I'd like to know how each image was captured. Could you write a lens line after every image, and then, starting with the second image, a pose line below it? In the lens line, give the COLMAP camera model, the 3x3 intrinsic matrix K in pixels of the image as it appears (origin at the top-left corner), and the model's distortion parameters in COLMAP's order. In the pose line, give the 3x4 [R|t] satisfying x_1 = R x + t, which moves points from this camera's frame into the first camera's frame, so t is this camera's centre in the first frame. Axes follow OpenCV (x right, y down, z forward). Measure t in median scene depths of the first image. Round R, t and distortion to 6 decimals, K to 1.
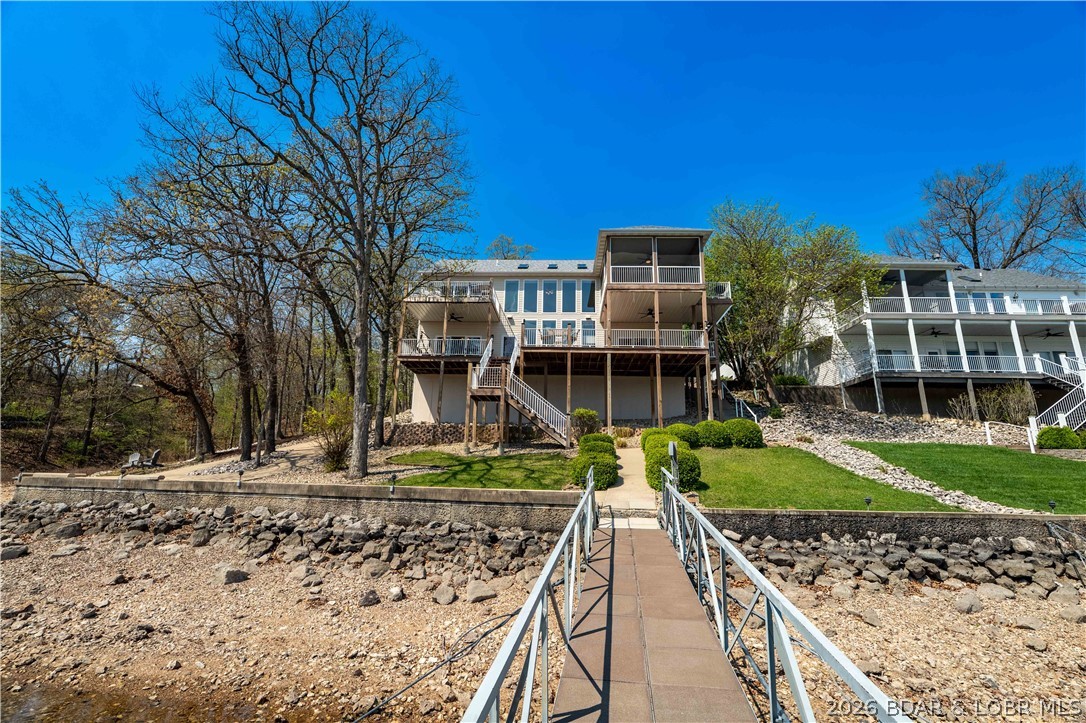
lens RADIAL K [[476.1, 0, 547.0], [0, 476.1, 361.3], [0, 0, 1]] dist [-0.005648, -0.000589]
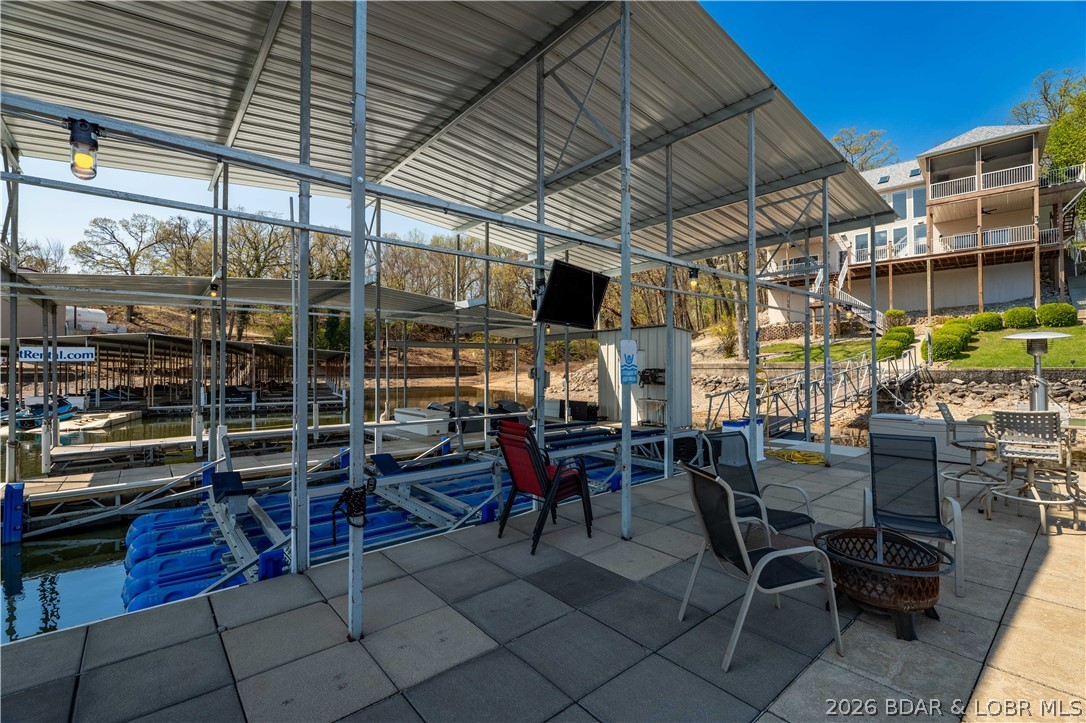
lens RADIAL K [[476.1, 0, 542.7], [0, 476.1, 359.8], [0, 0, 1]] dist [-0.005648, -0.000589]
pose [[0.751461, -0.035019, -0.658847, 0.181992], [0.183495, 0.970286, 0.157717, -0.147164], [0.633747, -0.239413, 0.735558, -0.655046]]
